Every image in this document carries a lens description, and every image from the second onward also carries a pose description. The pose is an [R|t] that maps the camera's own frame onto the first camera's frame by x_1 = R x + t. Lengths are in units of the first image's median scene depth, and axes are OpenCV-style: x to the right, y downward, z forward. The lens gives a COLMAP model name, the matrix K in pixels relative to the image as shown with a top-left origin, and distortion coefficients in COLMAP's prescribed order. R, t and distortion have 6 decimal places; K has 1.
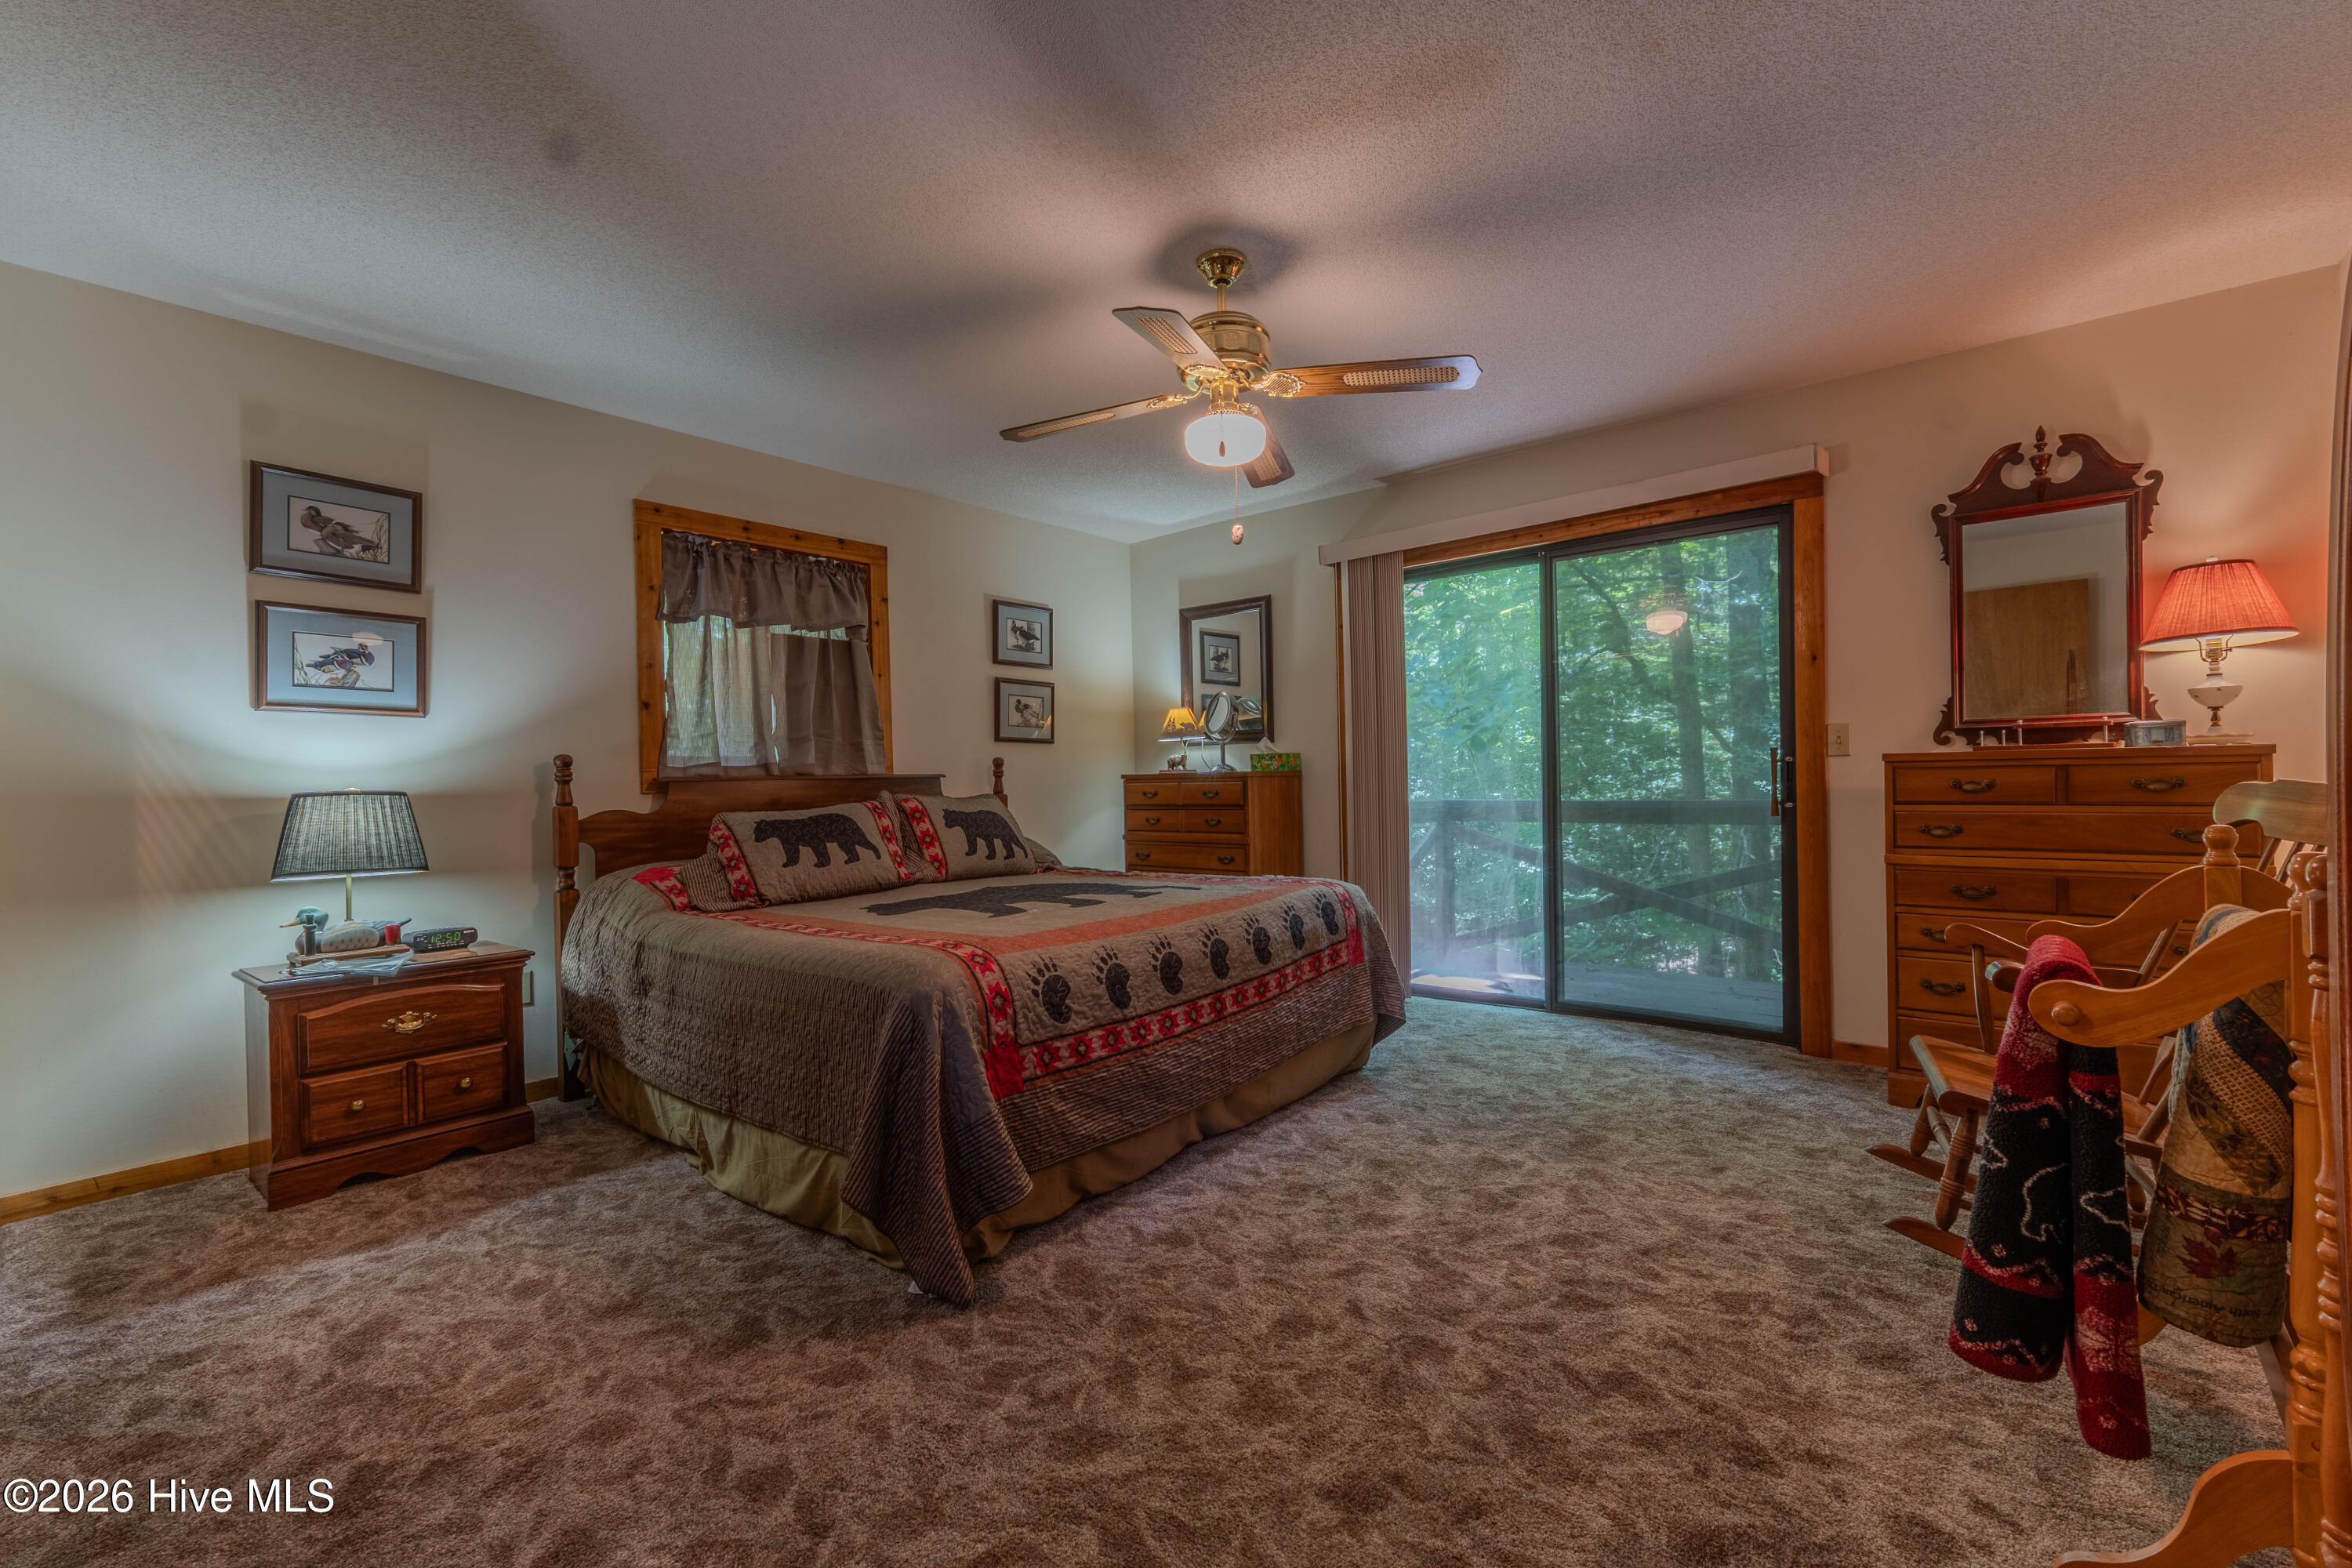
lens RADIAL K [[986.9, 0, 1176.0], [0, 986.9, 784.0], [0, 0, 1]] dist [0.003521, -0.000110]
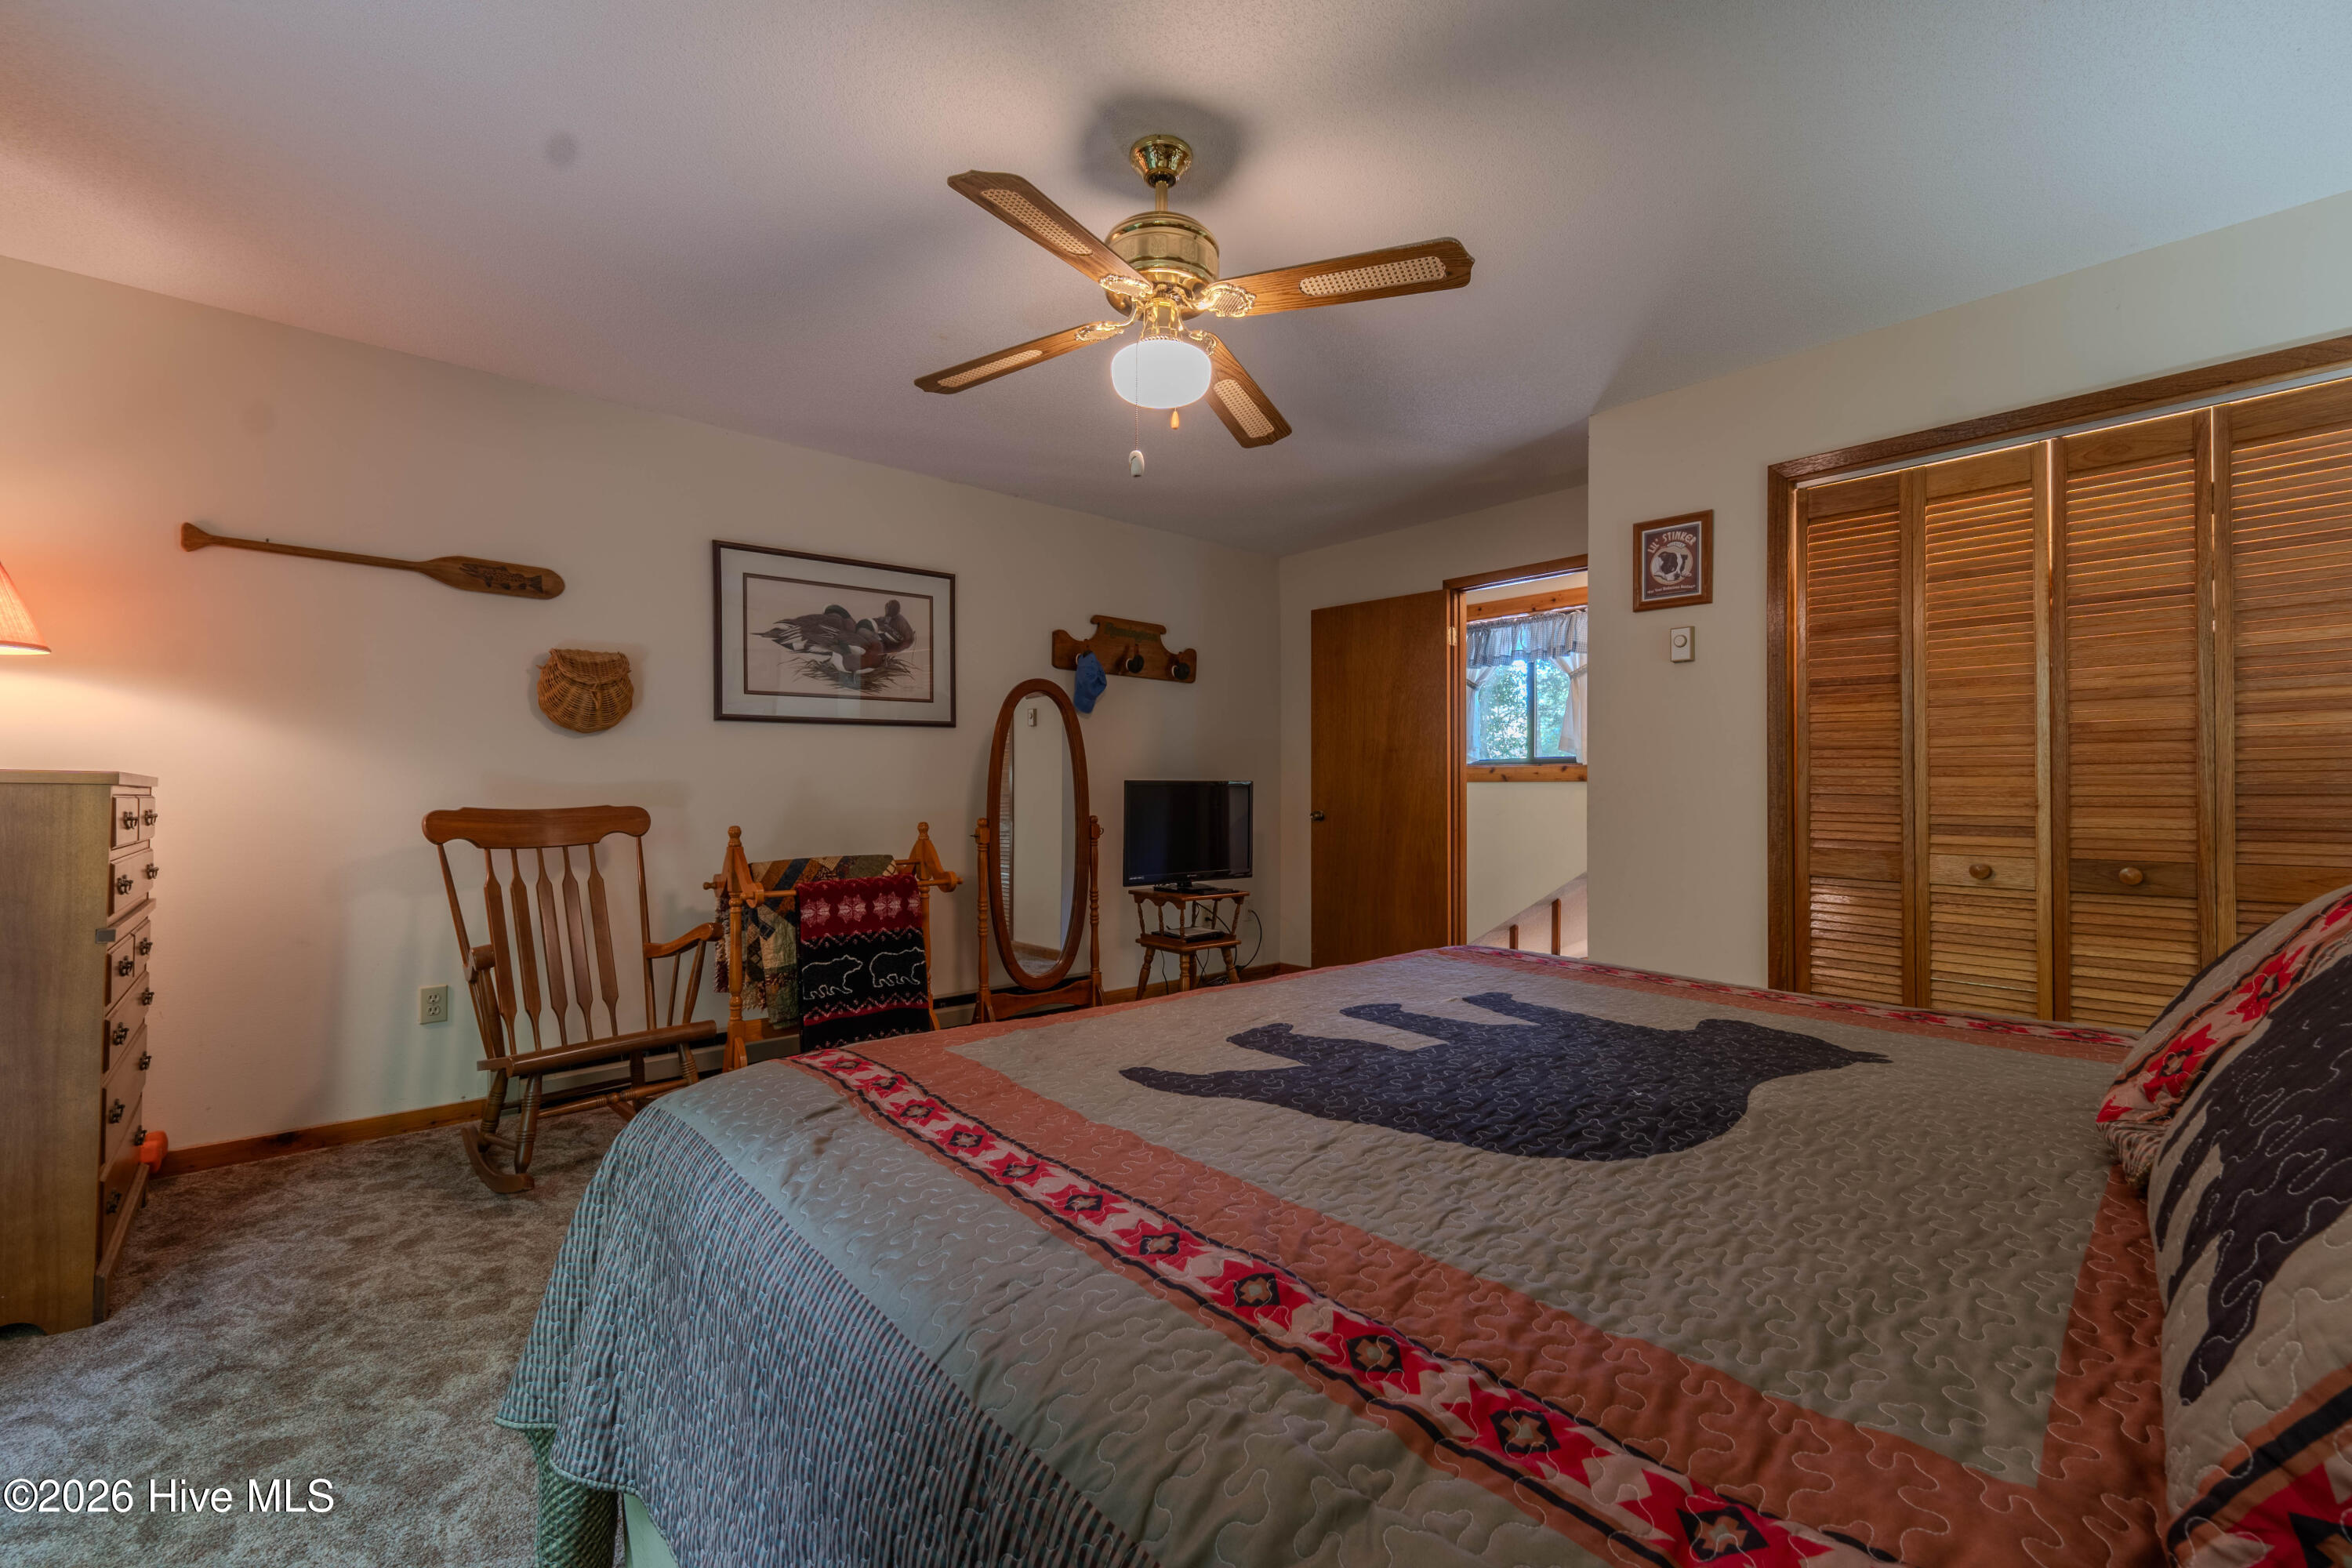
lens RADIAL K [[986.9, 0, 1176.0], [0, 986.9, 784.0], [0, 0, 1]] dist [0.003521, -0.000110]
pose [[-0.989520, 0.021374, 0.142804, -0.055270], [0.019328, 0.999690, -0.015701, 0.002062], [-0.143095, -0.012777, -0.989626, 1.478883]]
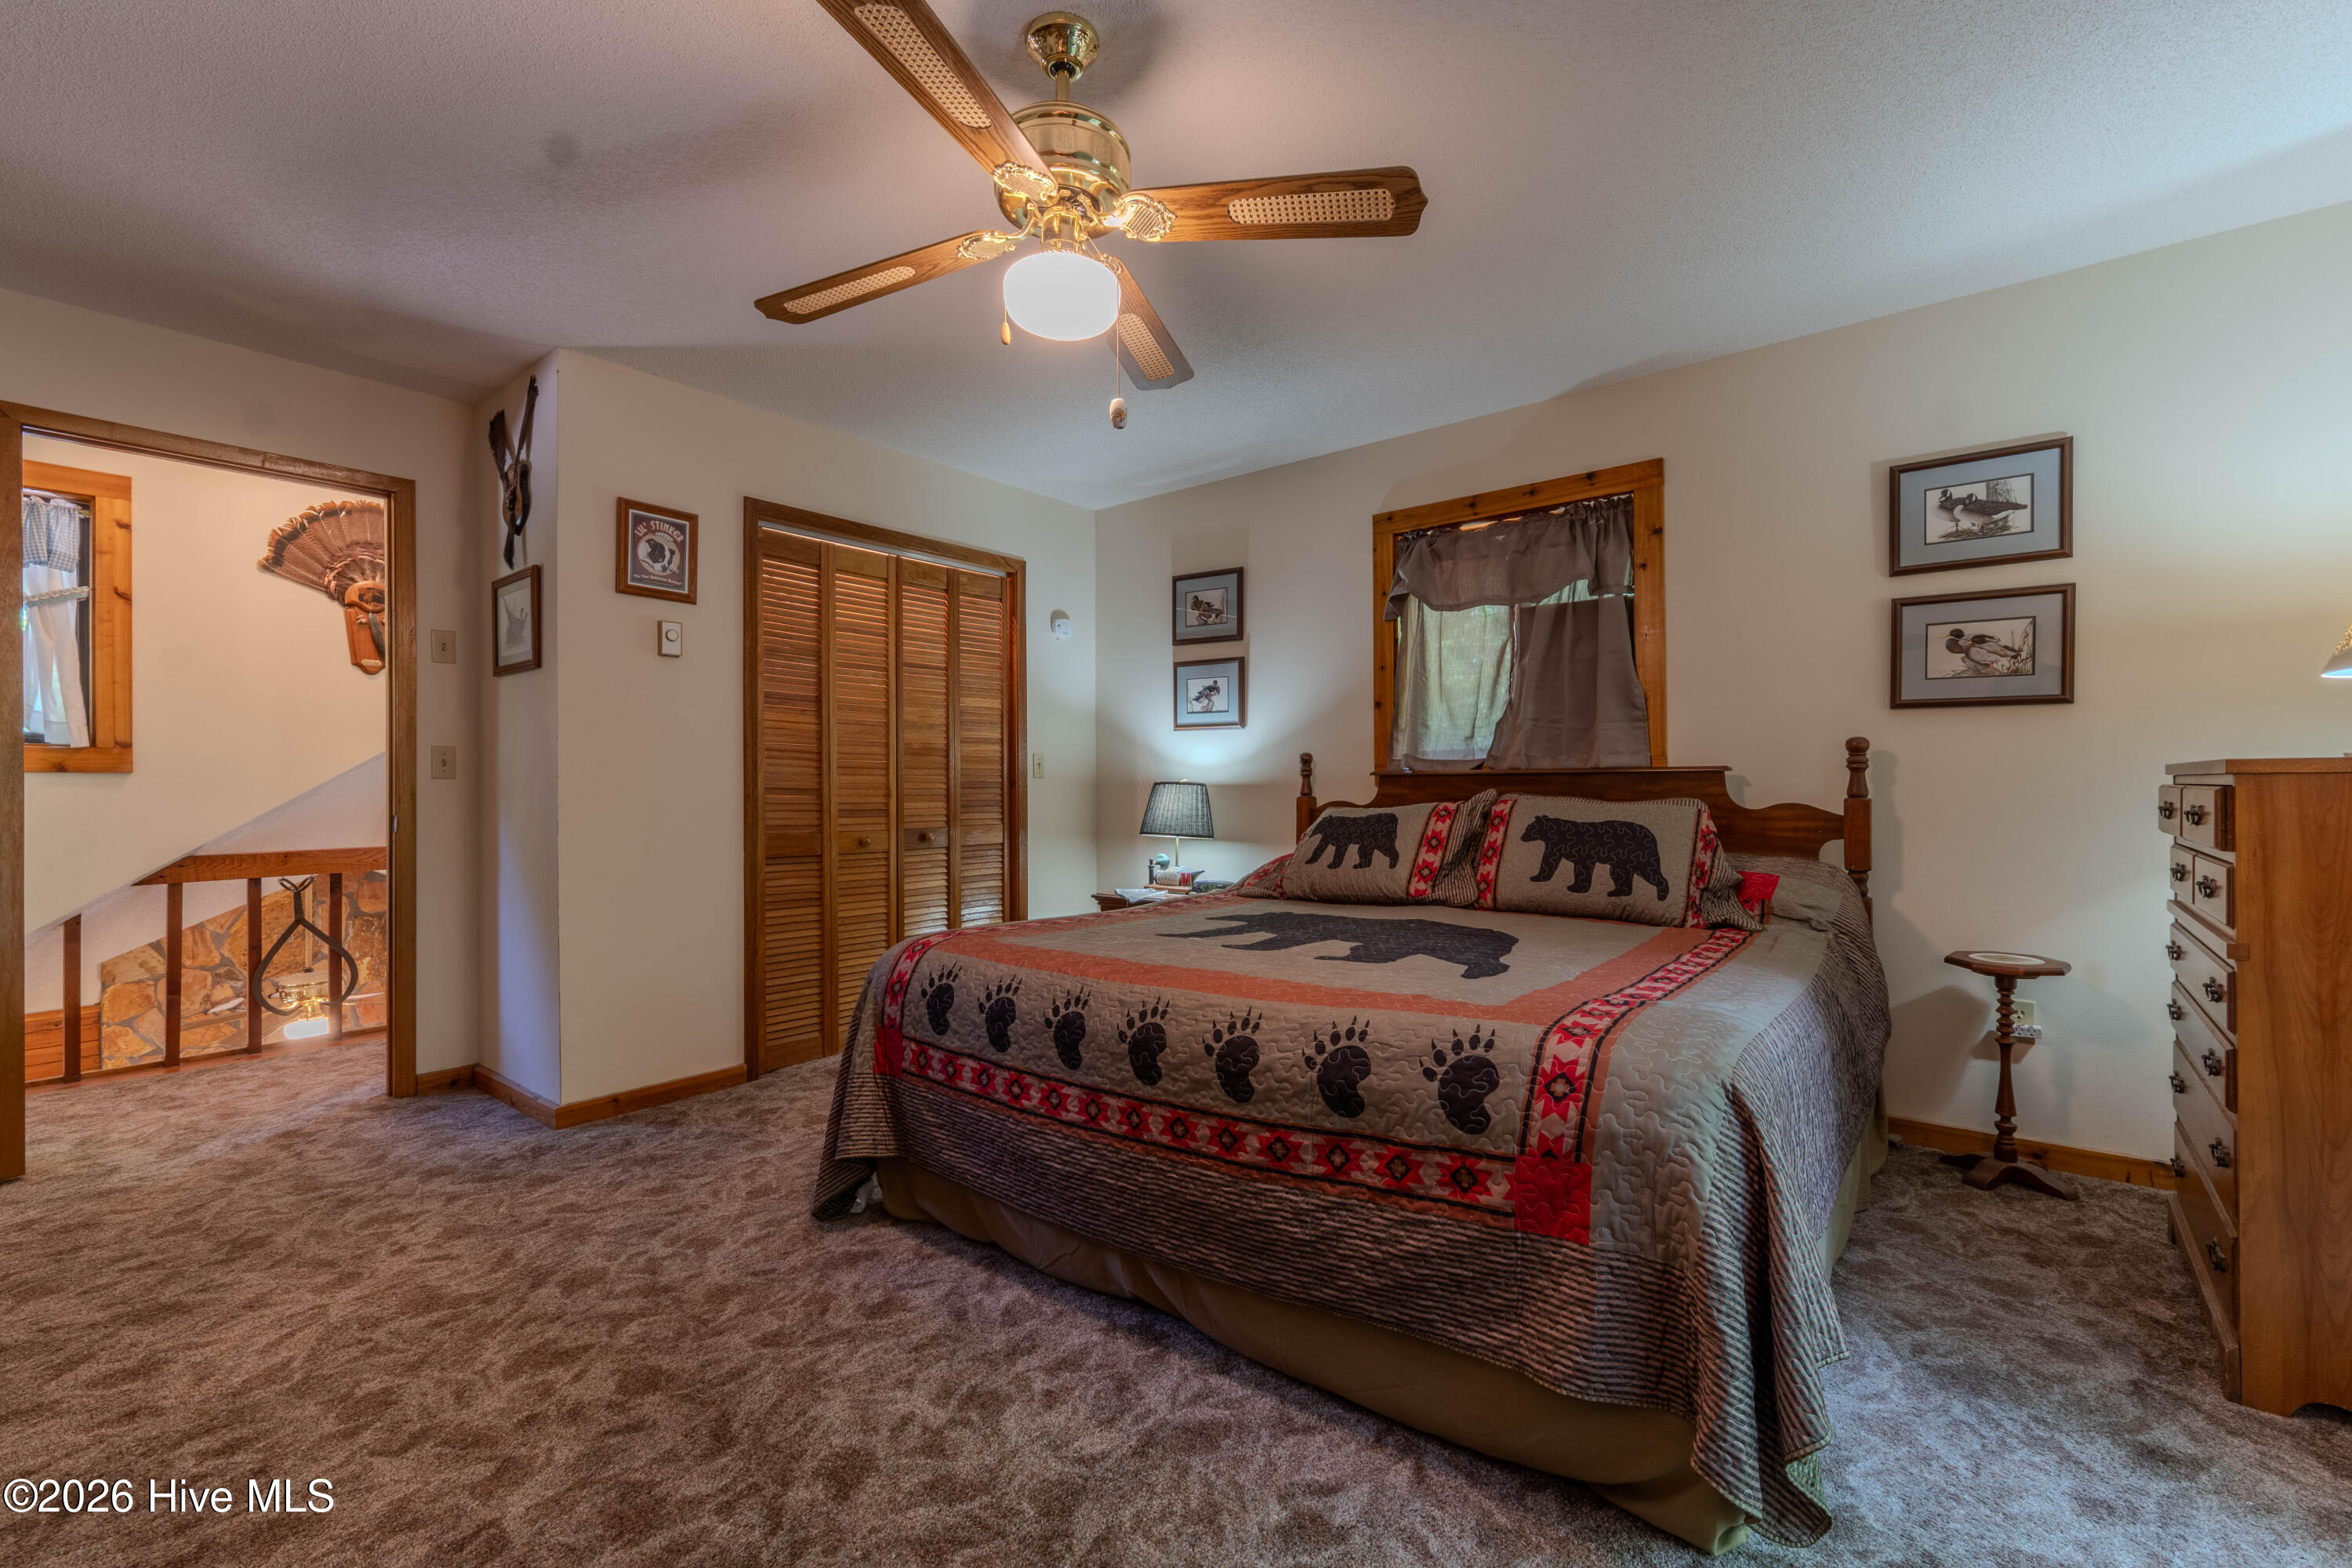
lens RADIAL K [[986.9, 0, 1176.0], [0, 986.9, 784.0], [0, 0, 1]] dist [0.003521, -0.000110]
pose [[0.023904, 0.018489, -0.999543, 0.623569], [0.001579, 0.999827, 0.018532, -0.015775], [0.999713, -0.002021, 0.023871, 0.879904]]
